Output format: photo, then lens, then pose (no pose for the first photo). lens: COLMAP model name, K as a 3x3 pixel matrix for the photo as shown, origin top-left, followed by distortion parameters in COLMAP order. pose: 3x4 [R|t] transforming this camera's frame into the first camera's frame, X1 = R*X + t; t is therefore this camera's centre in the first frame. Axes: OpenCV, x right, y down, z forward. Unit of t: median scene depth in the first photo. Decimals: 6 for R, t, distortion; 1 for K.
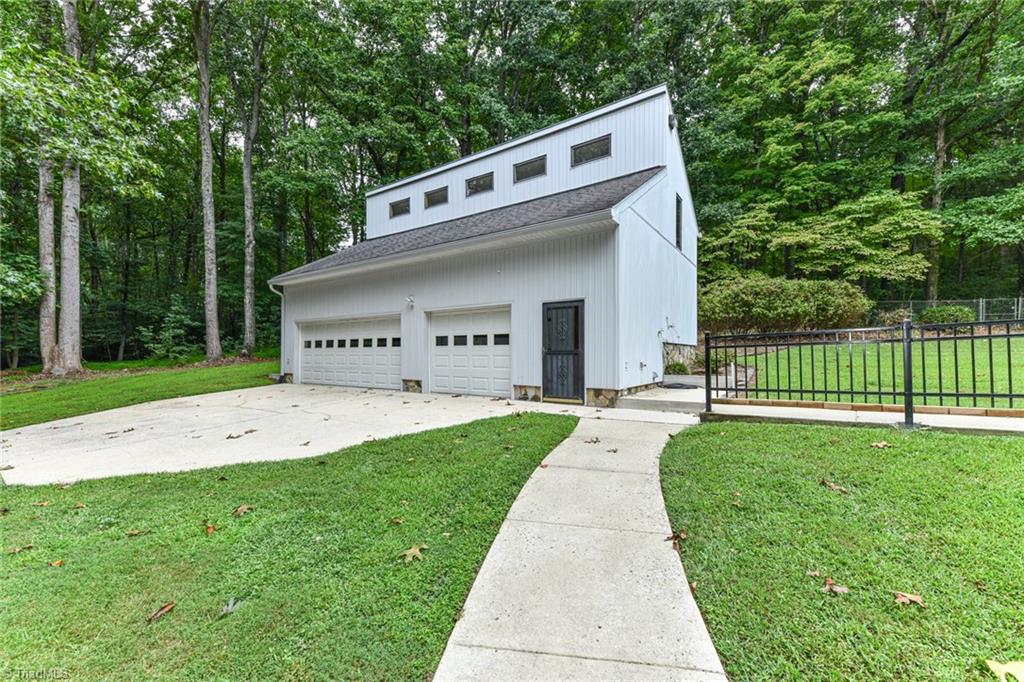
lens RADIAL K [[412.6, 0, 515.2], [0, 412.6, 348.8], [0, 0, 1]] dist [0.007207, -0.000440]
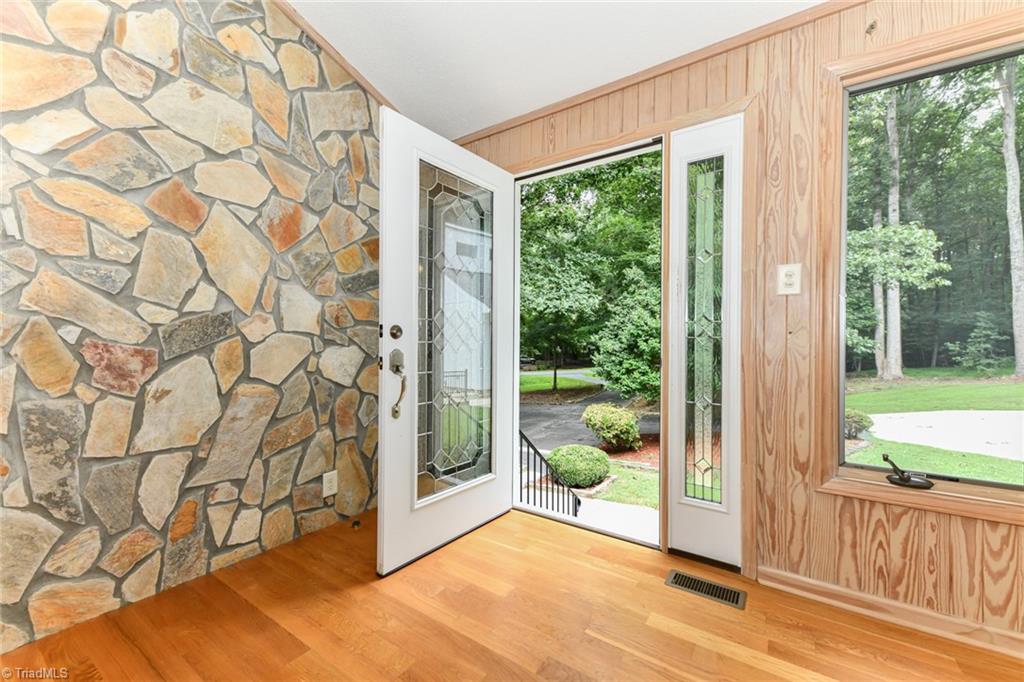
lens RADIAL K [[412.6, 0, 515.0], [0, 412.6, 349.4], [0, 0, 1]] dist [0.007207, -0.000440]
pose [[0.015986, -0.004331, -0.999863, 0.284726], [0.023391, 0.999719, -0.003957, -0.060227], [0.999599, -0.023325, 0.016083, -0.277332]]
